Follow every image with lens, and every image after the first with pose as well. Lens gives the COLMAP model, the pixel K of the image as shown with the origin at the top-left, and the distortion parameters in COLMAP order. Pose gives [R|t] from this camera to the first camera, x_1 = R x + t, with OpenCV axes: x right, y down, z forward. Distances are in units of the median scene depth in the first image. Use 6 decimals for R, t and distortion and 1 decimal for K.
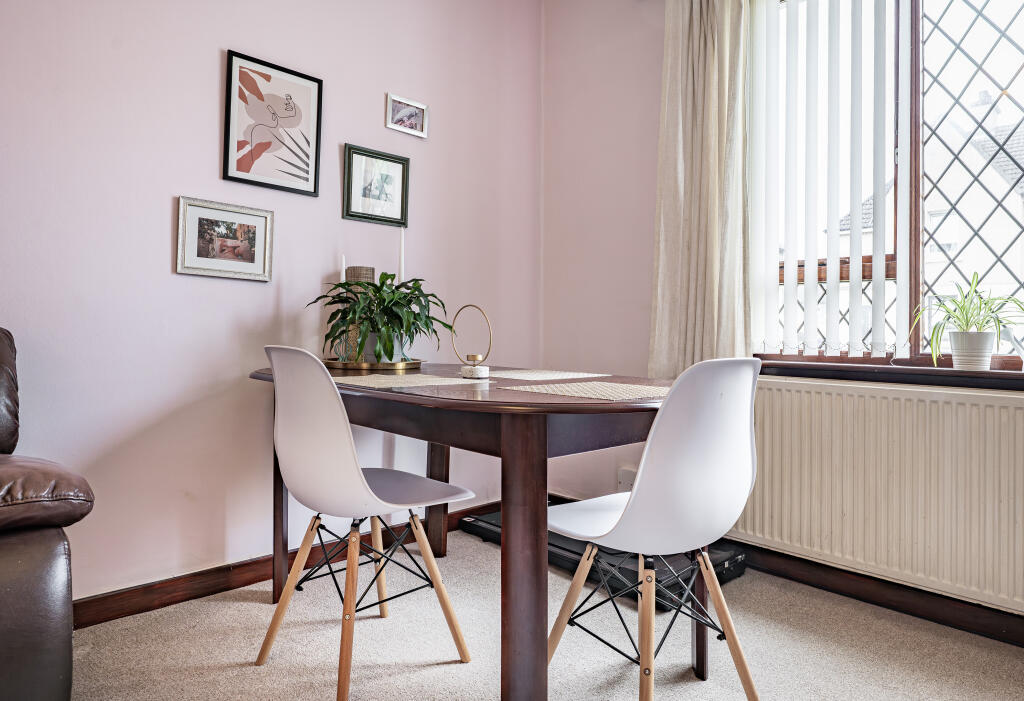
lens RADIAL K [[660.7, 0, 524.6], [0, 660.7, 306.3], [0, 0, 1]] dist [0.007542, 0.001288]
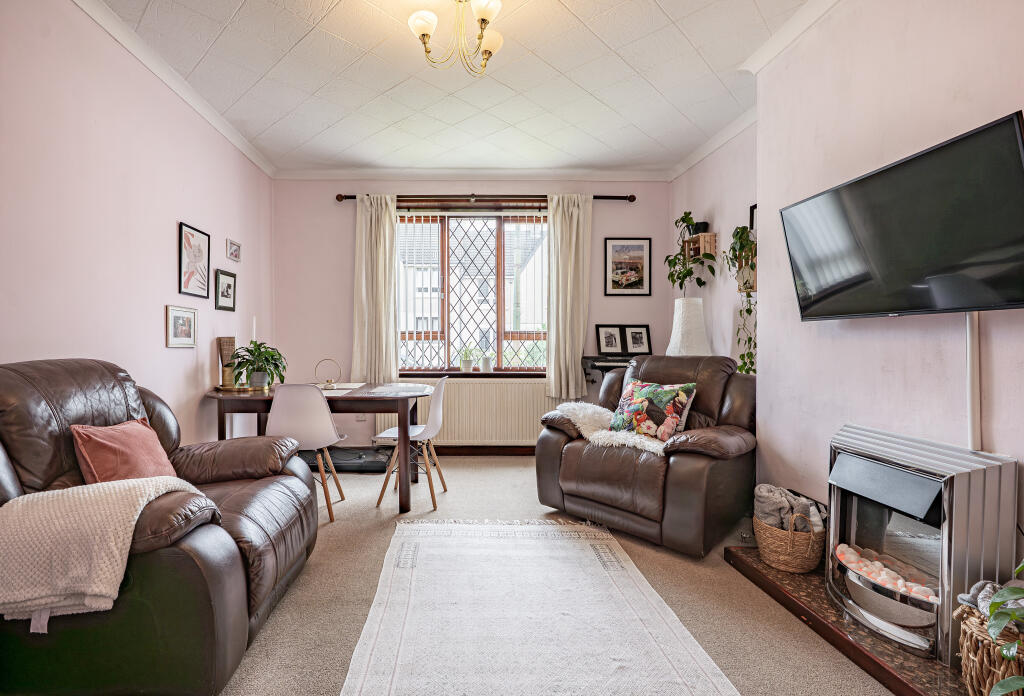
lens RADIAL K [[478.5, 0, 448.5], [0, 478.5, 331.4], [0, 0, 1]] dist [0.000610, 0.000052]
pose [[0.713575, -0.006834, 0.700546, -0.832245], [-0.014564, 0.999592, 0.024586, -0.127601], [-0.700428, -0.027746, 0.713184, -0.450898]]
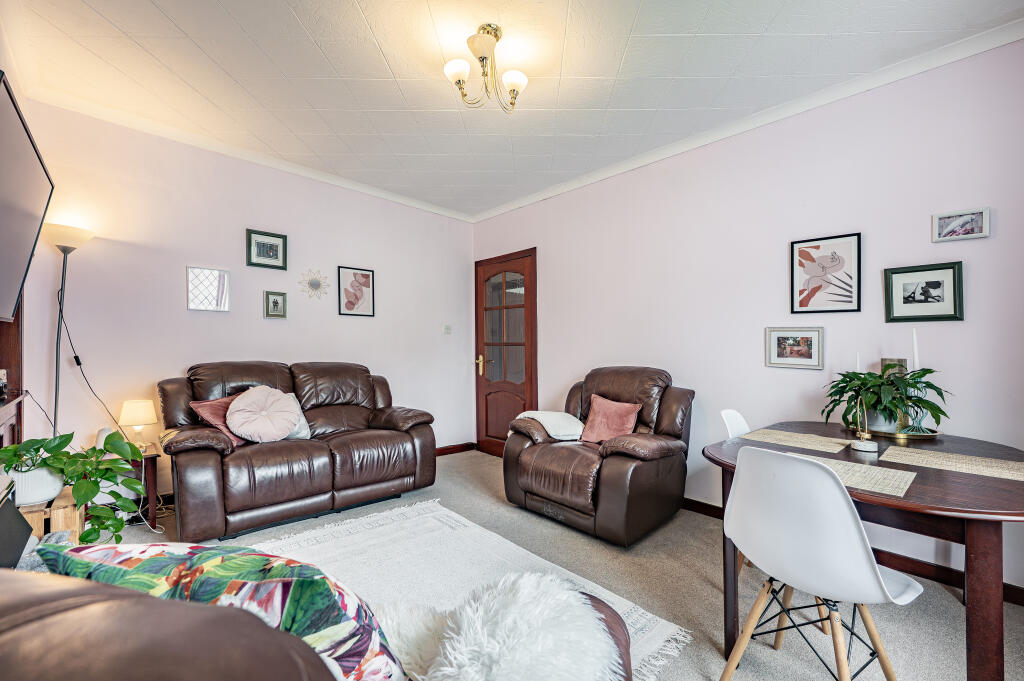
lens RADIAL K [[451.4, 0, 512.0], [0, 451.4, 340.5], [0, 0, 1]] dist [0.001979, 0.000241]
pose [[-0.066045, -0.025758, -0.997484, 0.817012], [0.036103, 0.998951, -0.028186, -0.108339], [0.997163, -0.037874, -0.065046, 0.302949]]
